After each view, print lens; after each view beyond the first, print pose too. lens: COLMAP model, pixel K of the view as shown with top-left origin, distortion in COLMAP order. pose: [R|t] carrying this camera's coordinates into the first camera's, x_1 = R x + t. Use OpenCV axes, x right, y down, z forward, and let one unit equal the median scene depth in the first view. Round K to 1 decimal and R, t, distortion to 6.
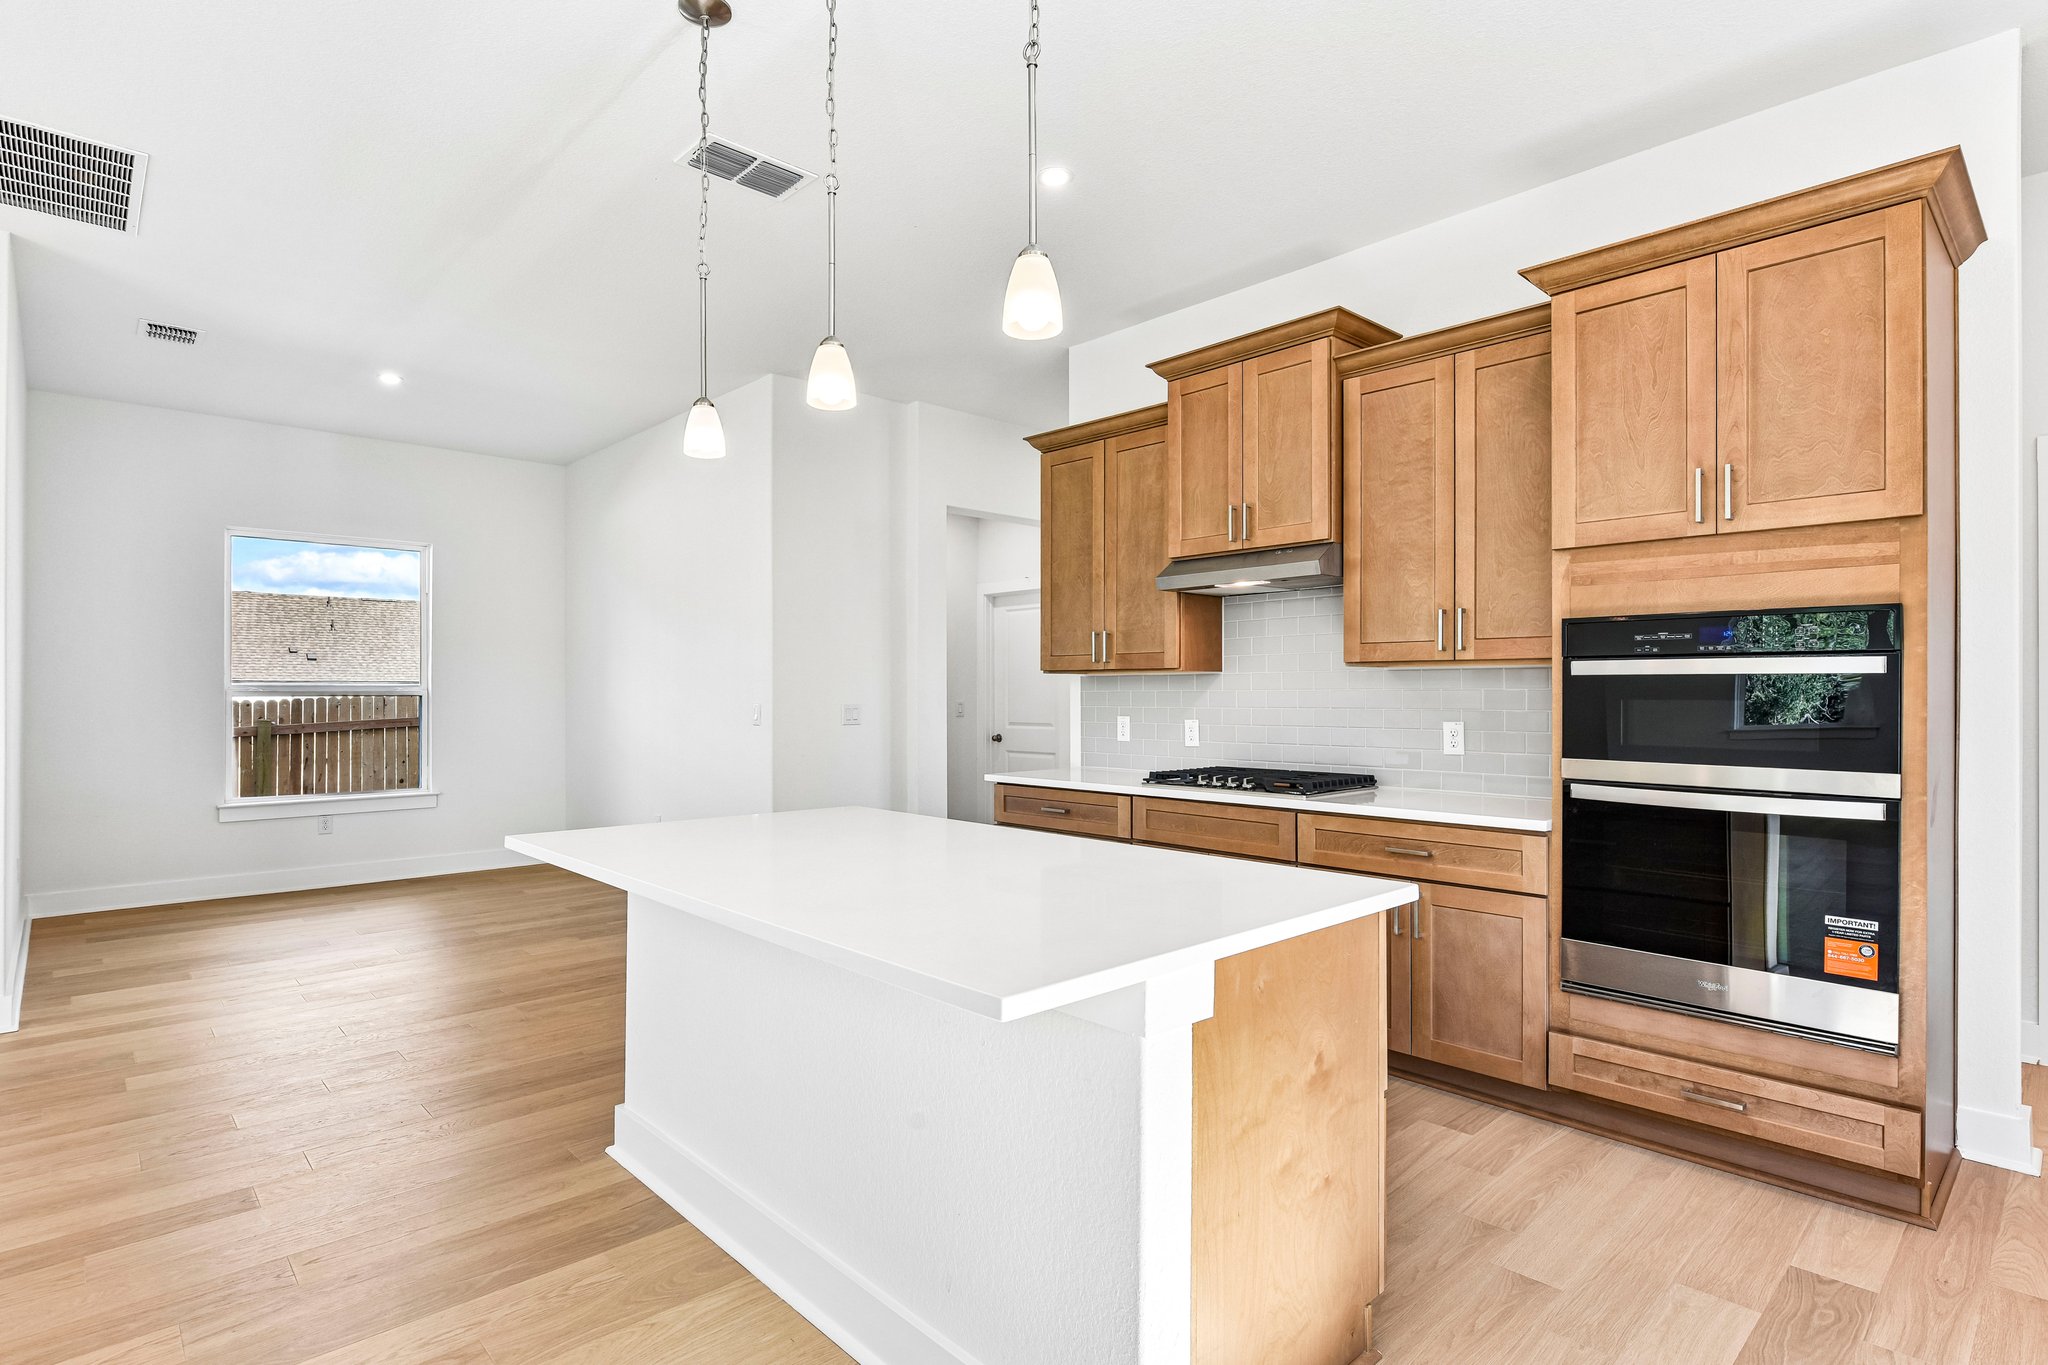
lens RADIAL K [[1021.7, 0, 1024.0], [0, 1021.7, 682.5], [0, 0, 1]] dist [-0.002452, -0.000690]
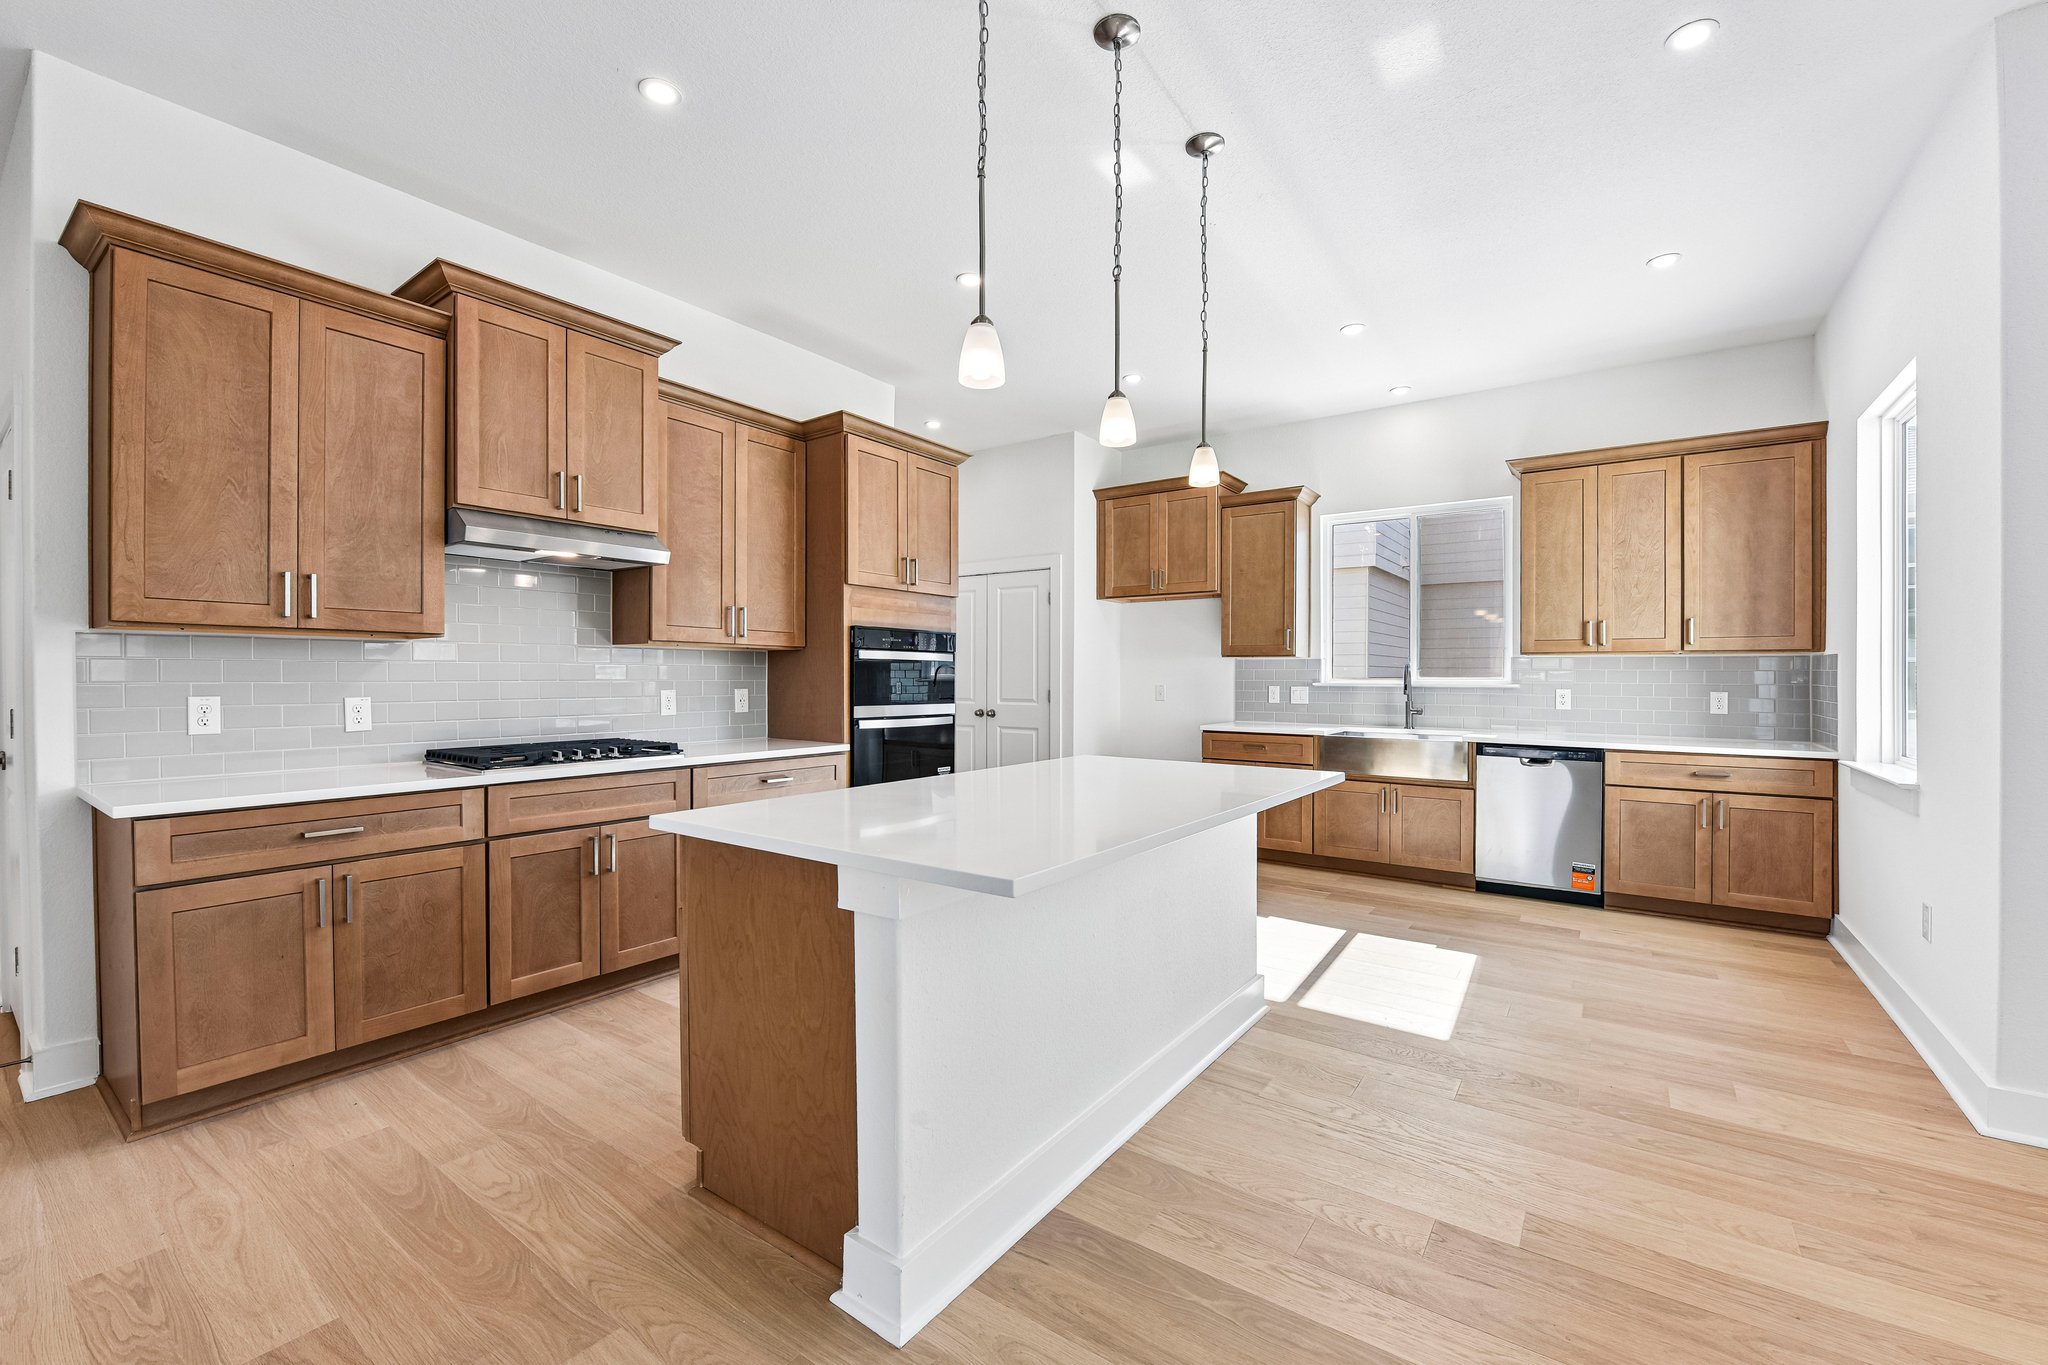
lens RADIAL K [[835.0, 0, 1024.0], [0, 835.0, 682.5], [0, 0, 1]] dist [-0.011492, -0.000432]
pose [[-0.186569, -0.008625, 0.982404, -0.654273], [-0.016037, 0.999855, 0.005732, 0.015107], [-0.982311, -0.014686, -0.186681, 0.708059]]
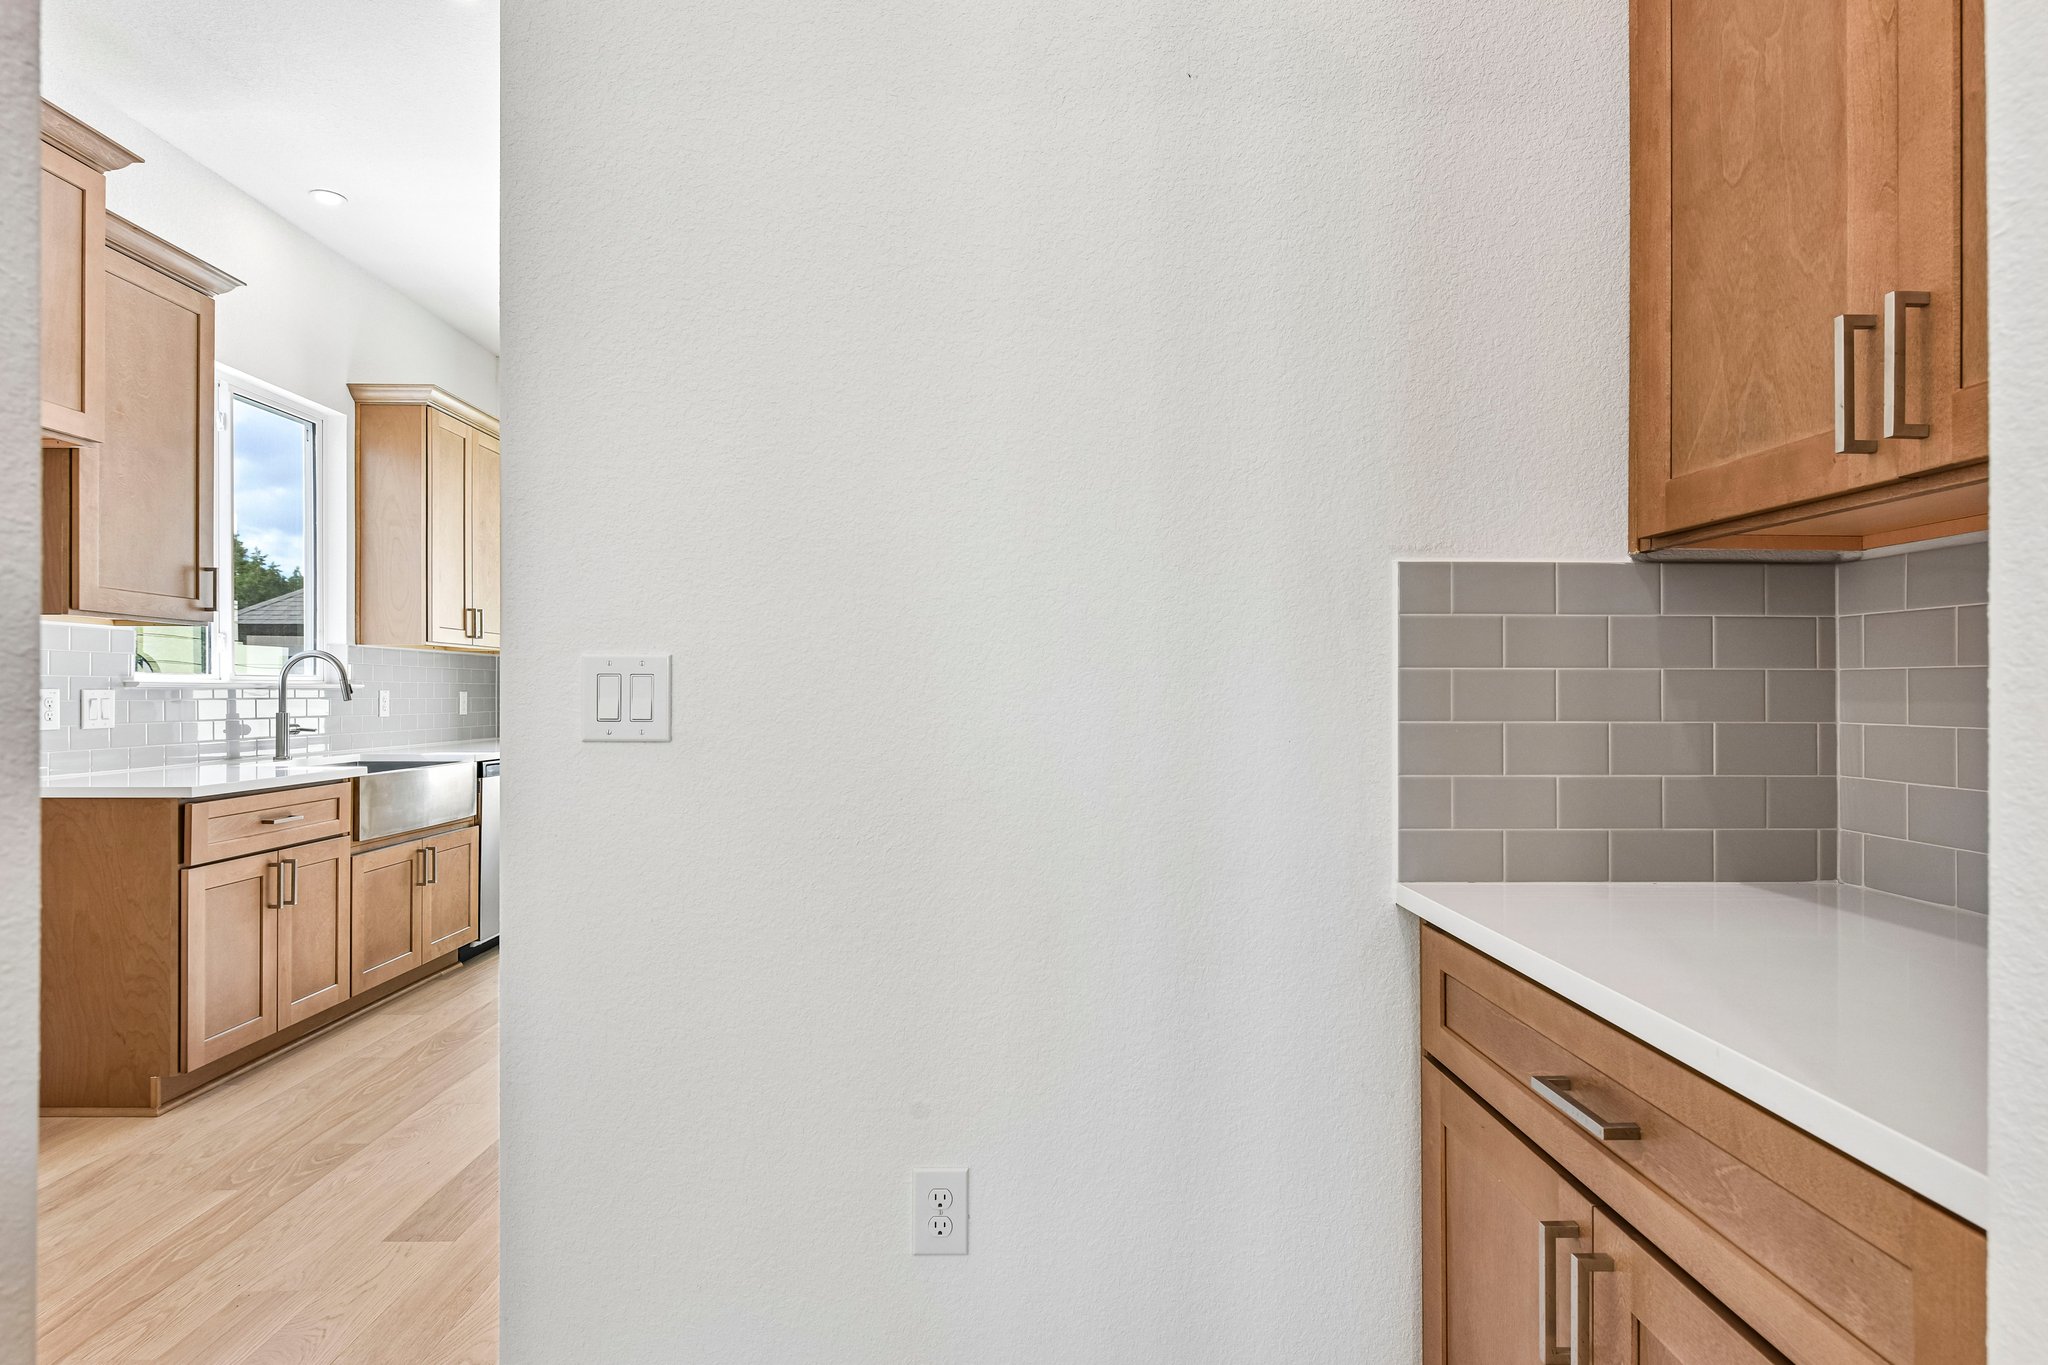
lens RADIAL K [[1099.1, 0, 1031.4], [0, 1099.1, 688.3], [0, 0, 1]] dist [-0.001699, -0.000365]
pose [[-0.675096, -0.001844, -0.737727, 0.832560], [0.009680, 0.999889, -0.011358, 0.038646], [0.737666, -0.014809, -0.675003, 1.078039]]
